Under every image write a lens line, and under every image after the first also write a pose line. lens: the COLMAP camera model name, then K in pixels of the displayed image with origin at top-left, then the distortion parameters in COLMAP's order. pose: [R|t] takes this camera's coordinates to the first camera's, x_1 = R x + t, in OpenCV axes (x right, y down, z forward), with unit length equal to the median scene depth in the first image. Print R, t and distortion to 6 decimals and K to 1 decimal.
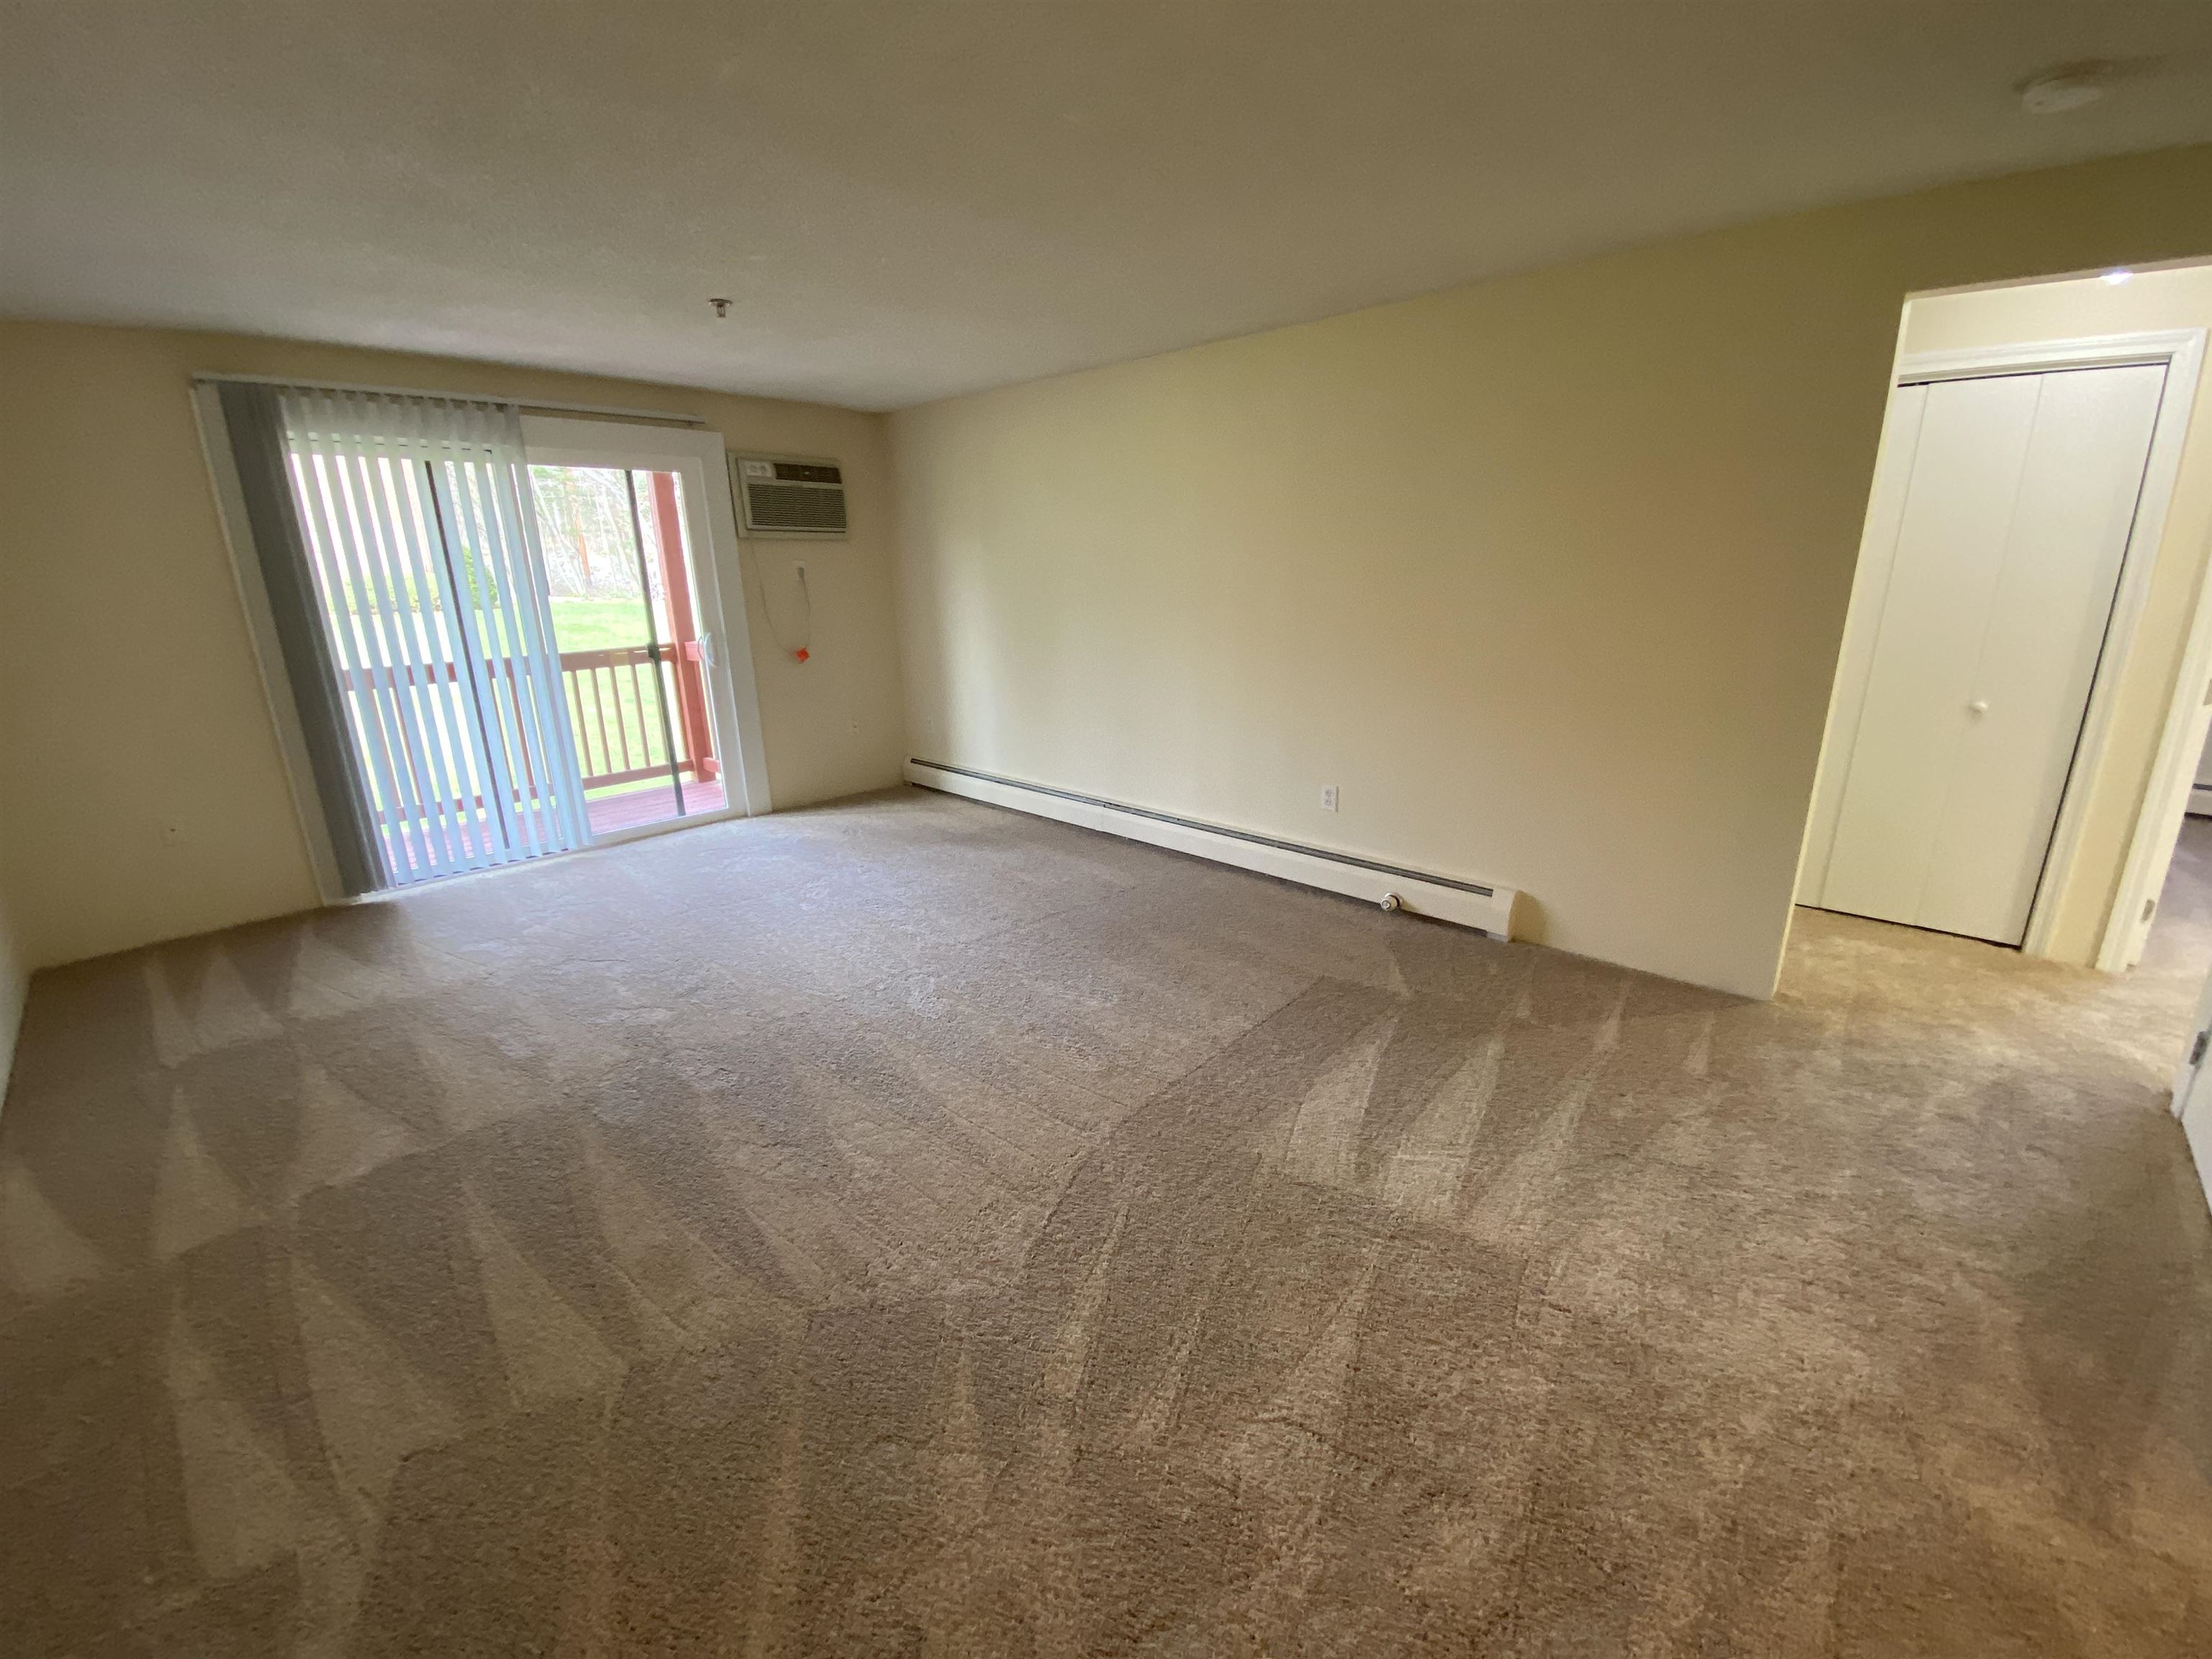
lens RADIAL K [[887.6, 0, 1106.3], [0, 887.6, 828.1], [0, 0, 1]] dist [0.018181, -0.019383]
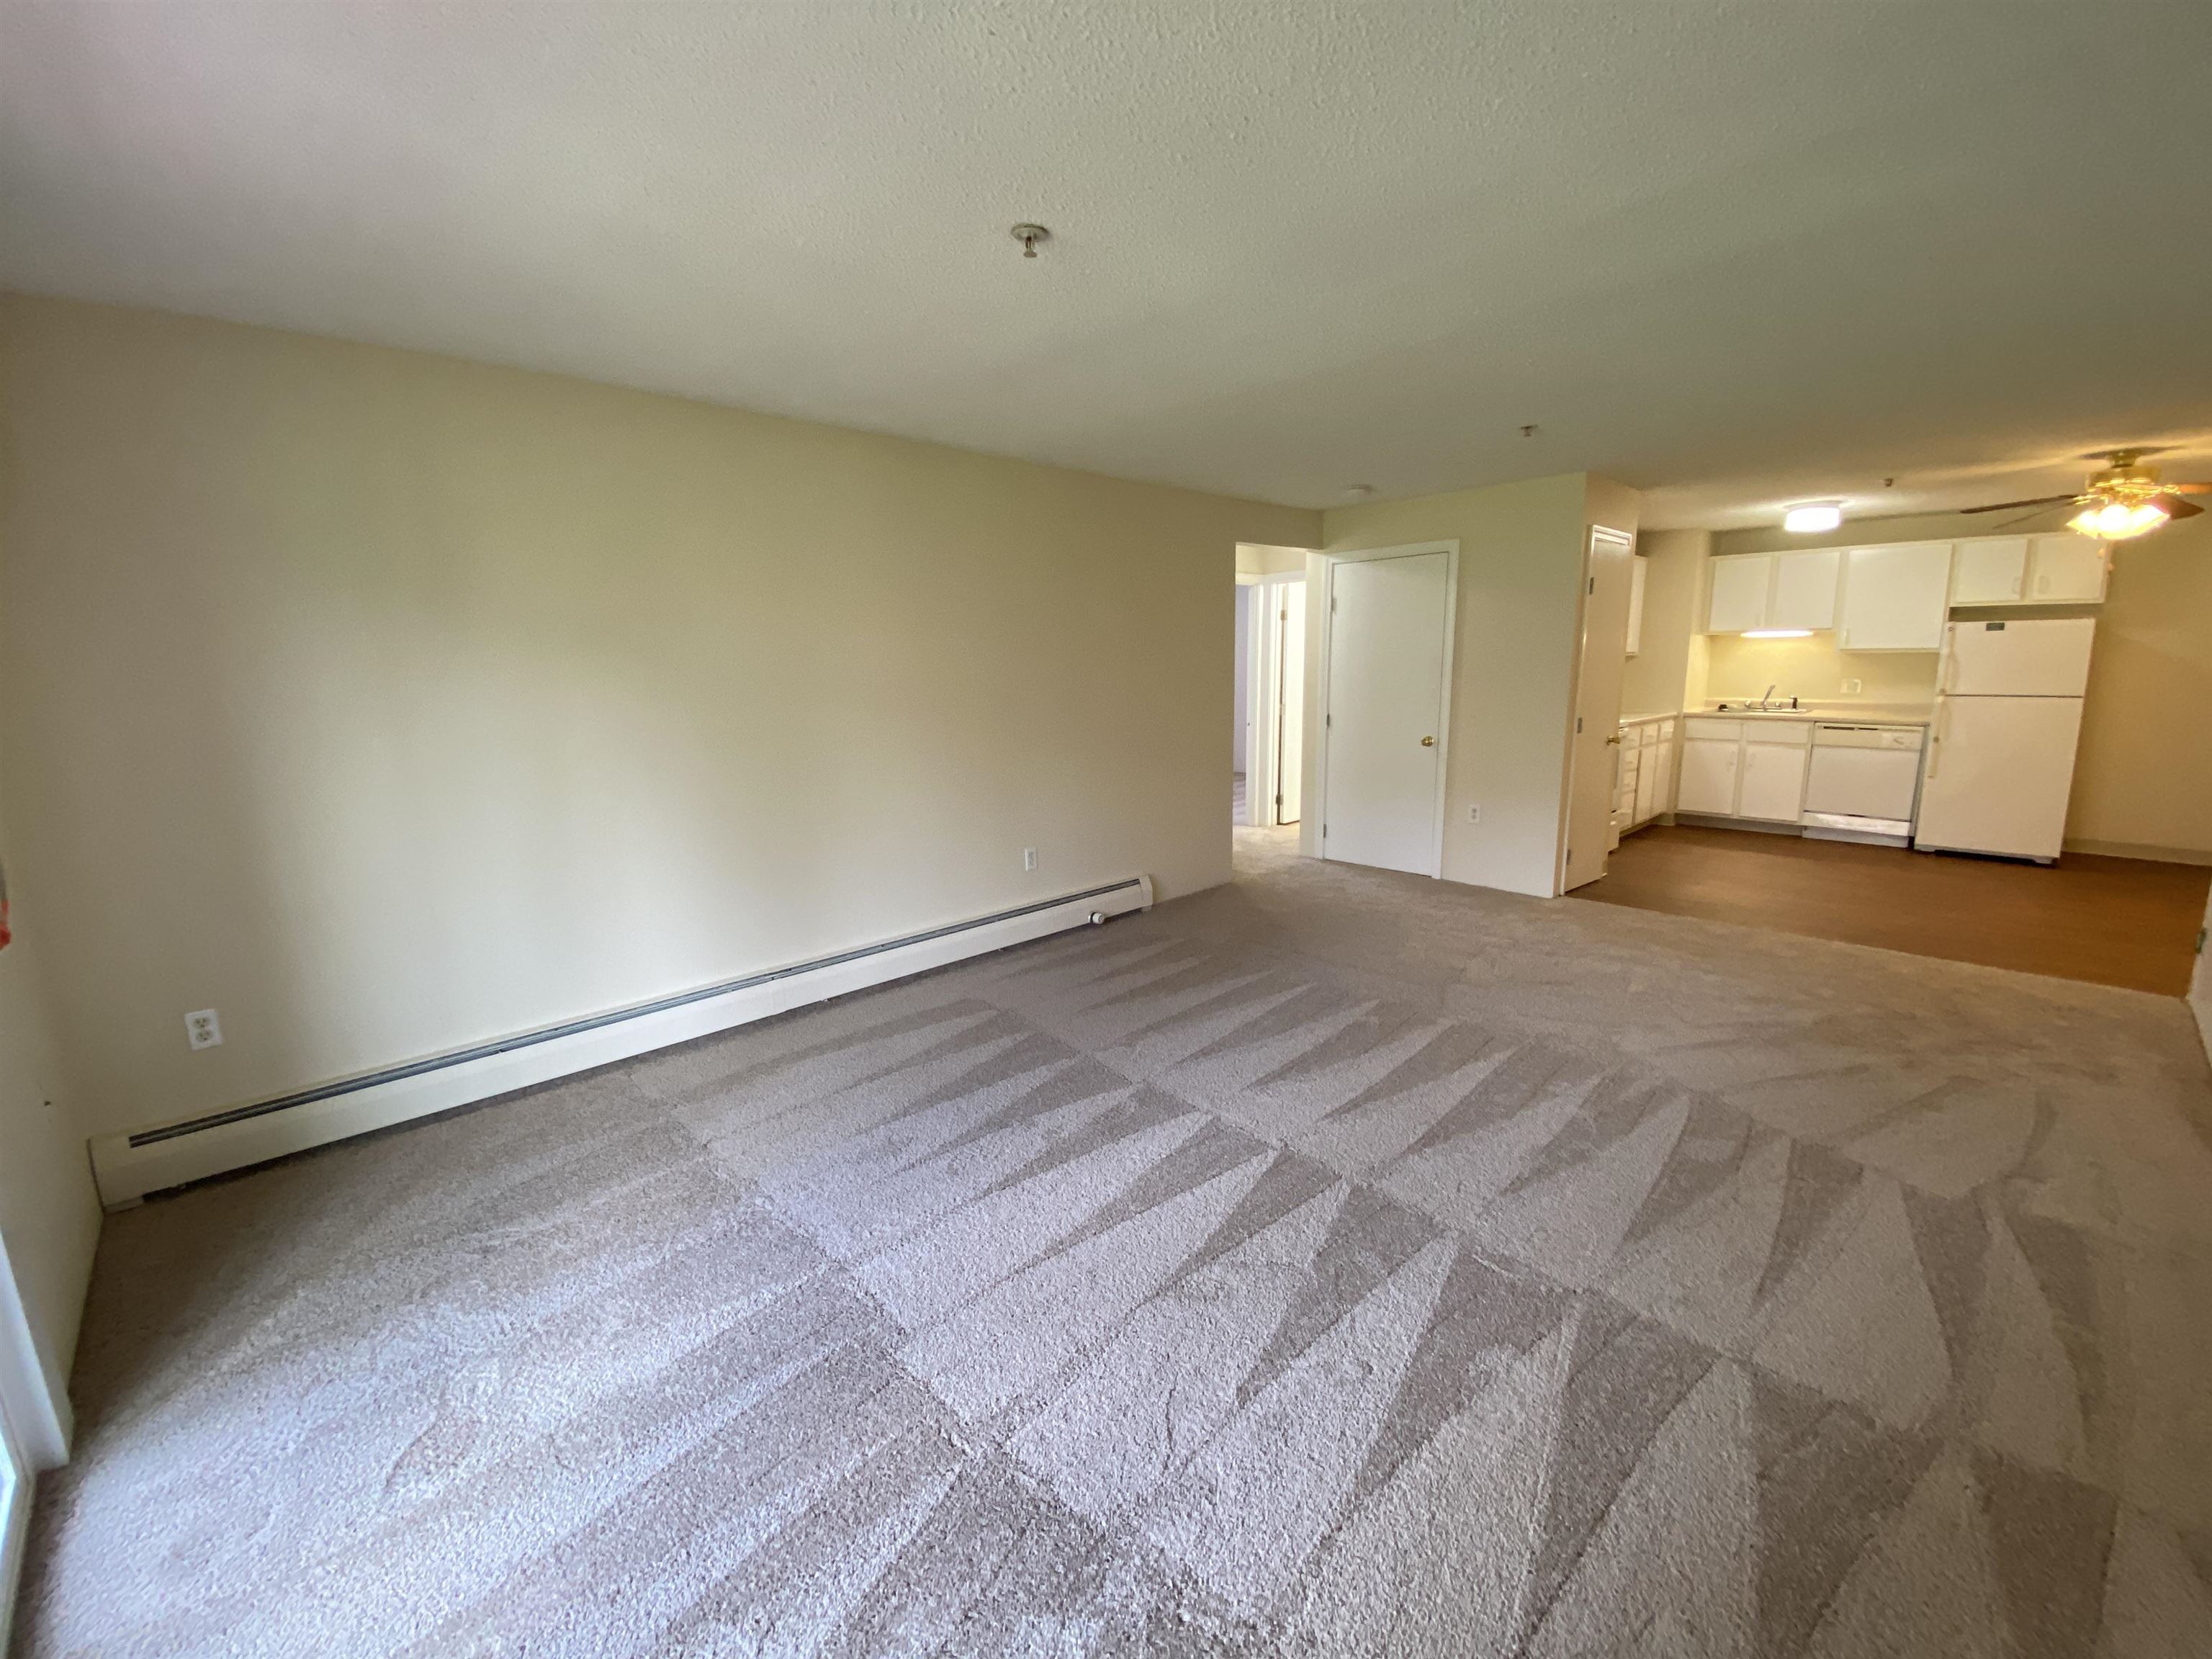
lens RADIAL K [[887.6, 0, 1112.8], [0, 887.6, 820.6], [0, 0, 1]] dist [0.018181, -0.019383]
pose [[0.050177, -0.166941, 0.984689, -0.953876], [0.293798, 0.944775, 0.145203, -0.237984], [-0.954550, 0.282014, 0.096453, 0.847116]]
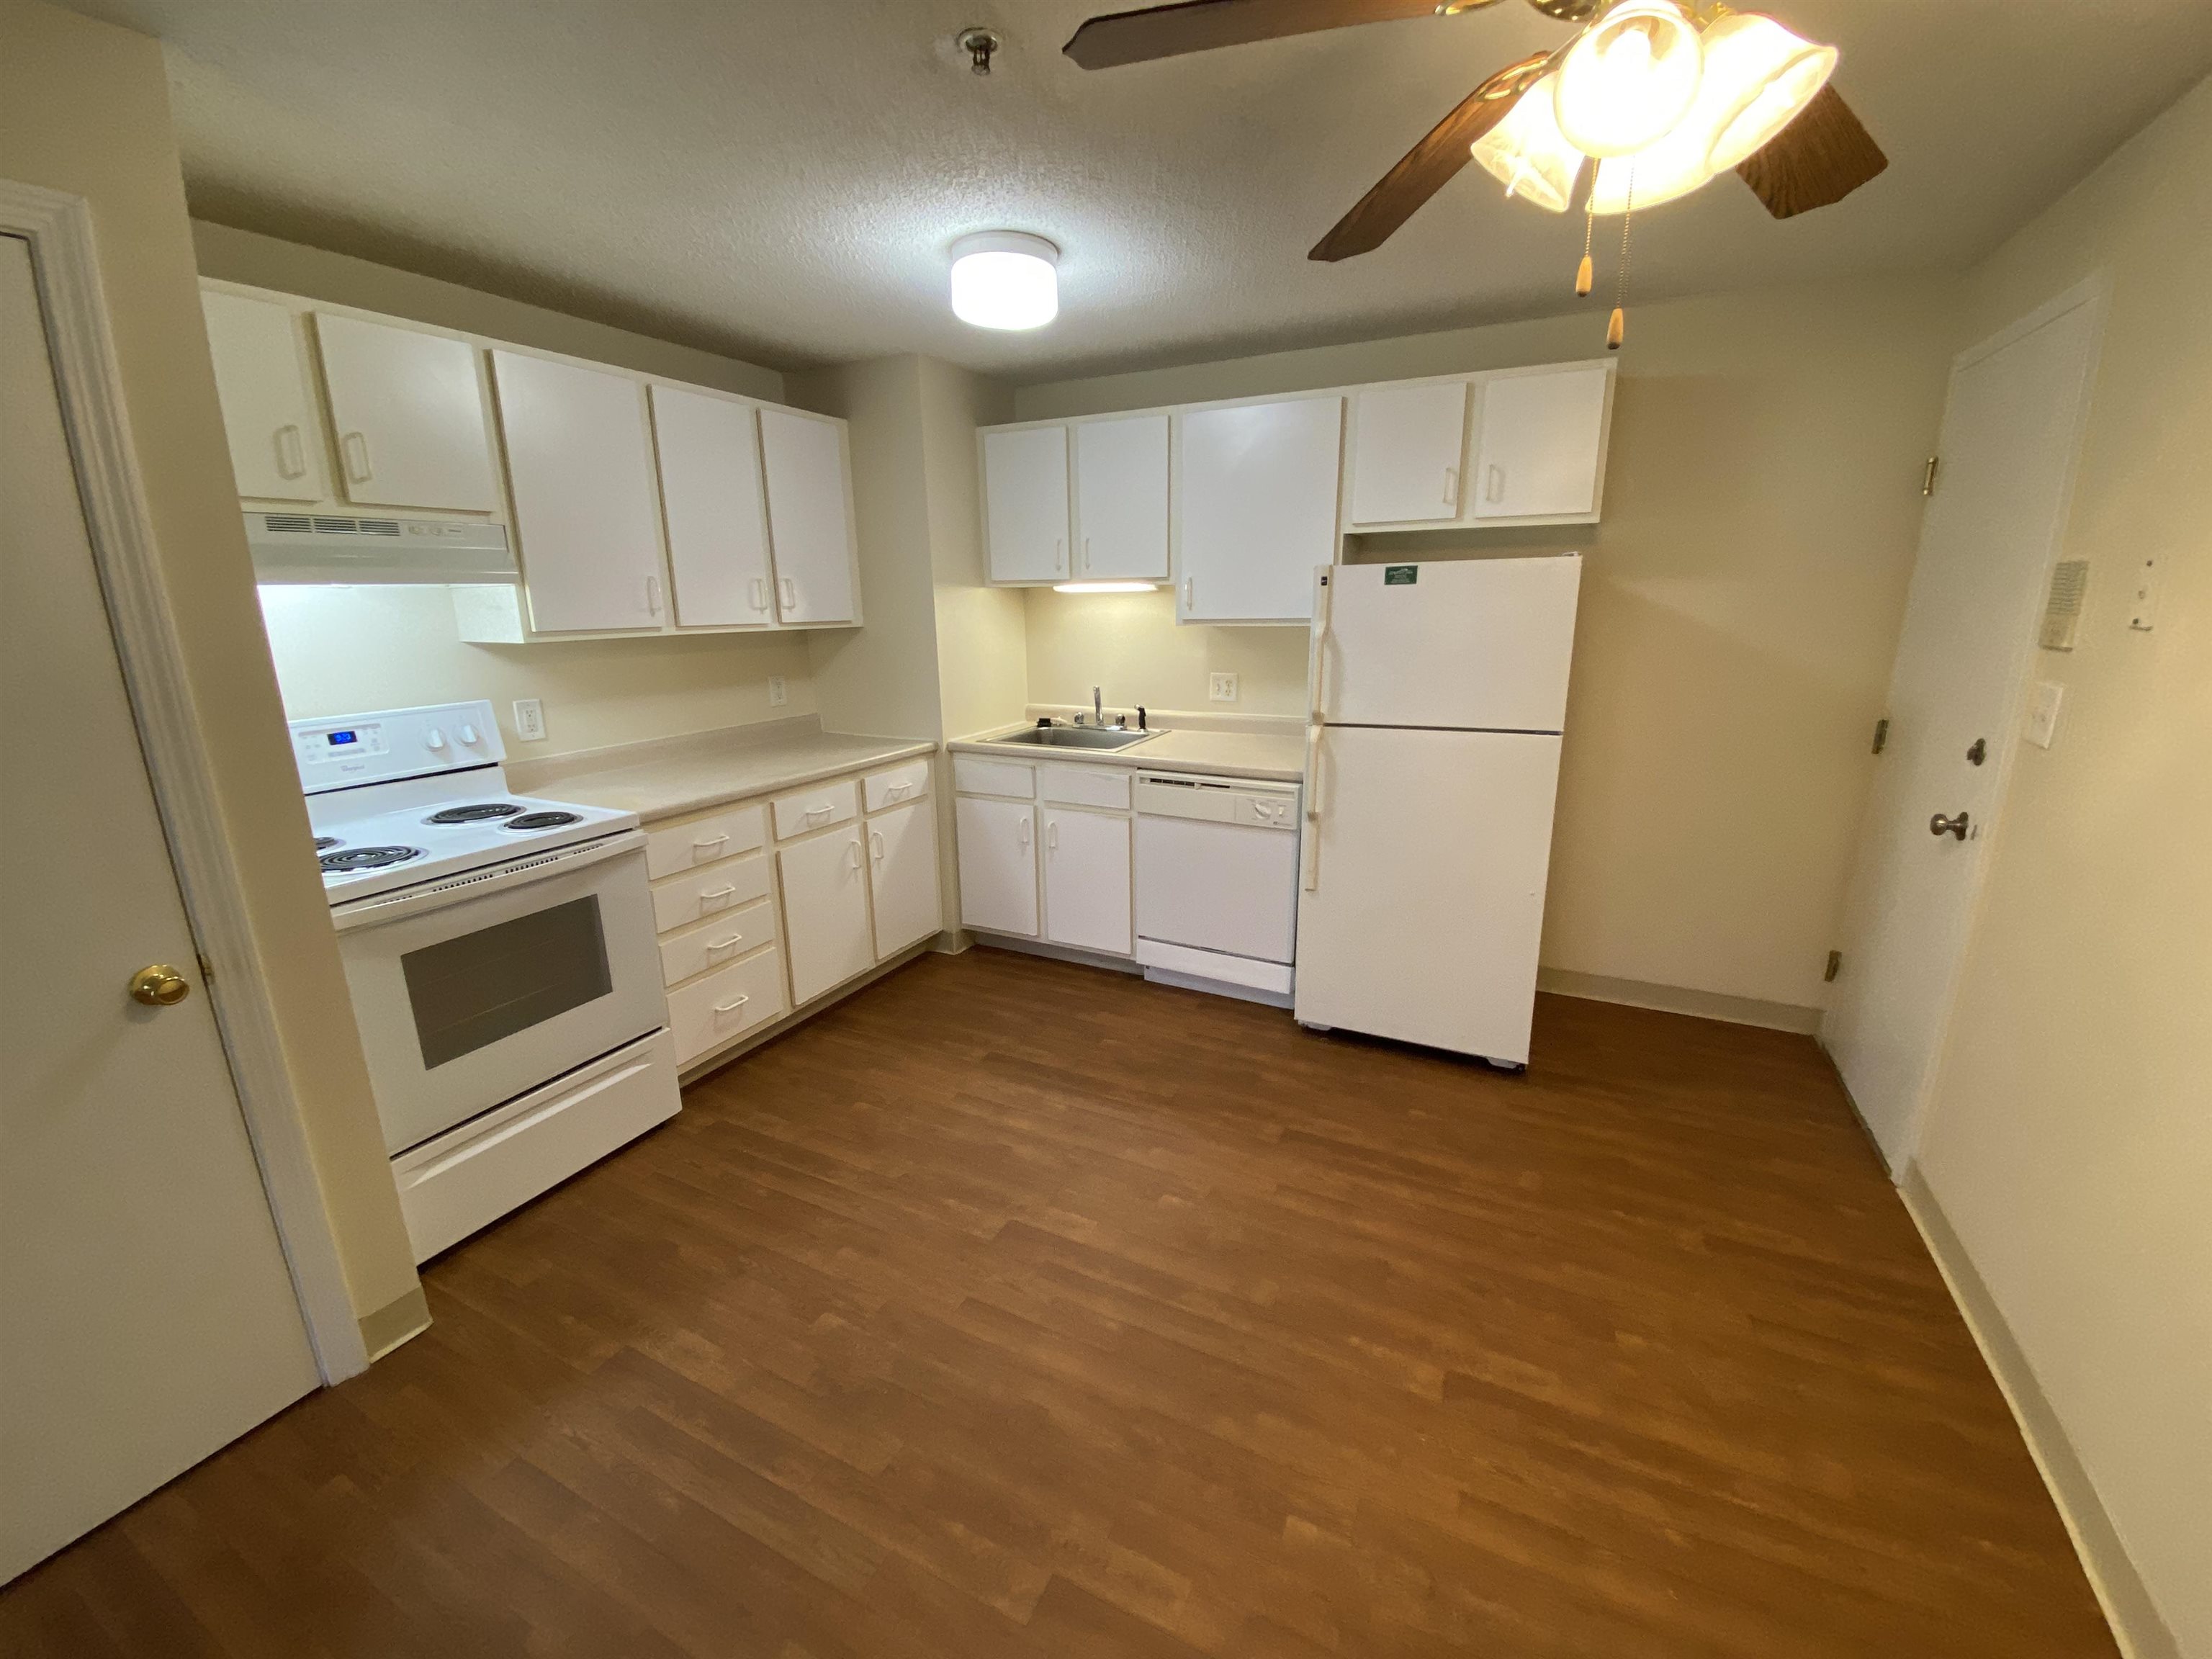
lens RADIAL K [[887.6, 0, 1107.0], [0, 887.6, 824.1], [0, 0, 1]] dist [0.018181, -0.019383]
pose [[-0.292889, -0.222282, 0.929950, 0.133154], [0.281087, 0.909607, 0.305948, 0.032875], [-0.913896, 0.351006, -0.203933, -0.202587]]
